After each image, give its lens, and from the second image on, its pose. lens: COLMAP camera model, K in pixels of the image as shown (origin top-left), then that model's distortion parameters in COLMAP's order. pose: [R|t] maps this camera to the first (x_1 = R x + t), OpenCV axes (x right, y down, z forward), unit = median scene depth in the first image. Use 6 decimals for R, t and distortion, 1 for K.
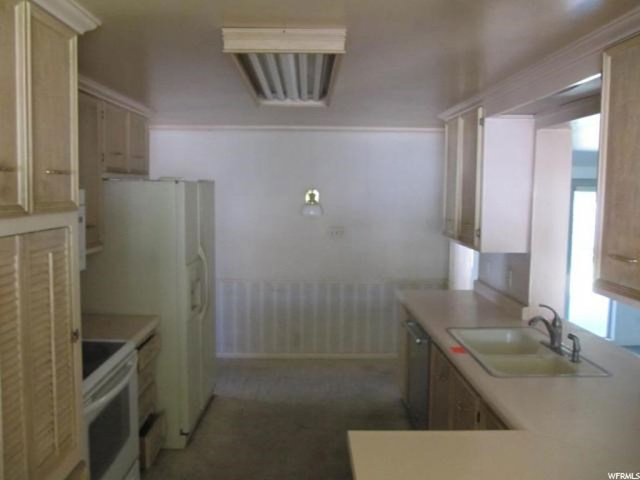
lens RADIAL K [[529.8, 0, 316.3], [0, 529.8, 229.7], [0, 0, 1]] dist [-0.040969, 0.010326]
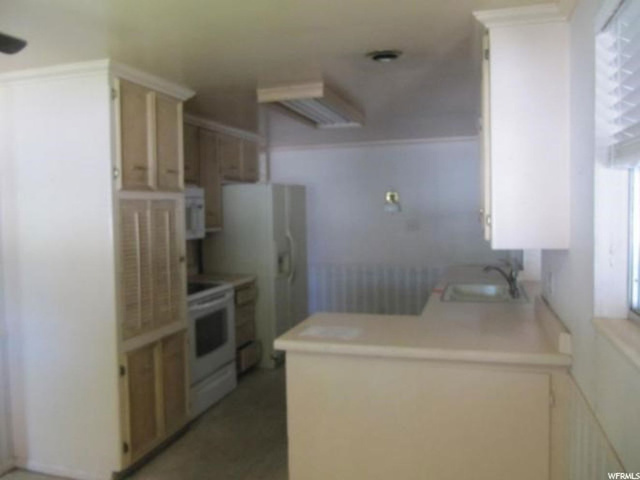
lens RADIAL K [[529.8, 0, 316.3], [0, 529.8, 229.7], [0, 0, 1]] dist [-0.040969, 0.010326]
pose [[0.951129, -0.014809, -0.308438, 0.328347], [0.003882, 0.999344, -0.036013, 0.093061], [0.308769, 0.033055, 0.950562, -0.369290]]
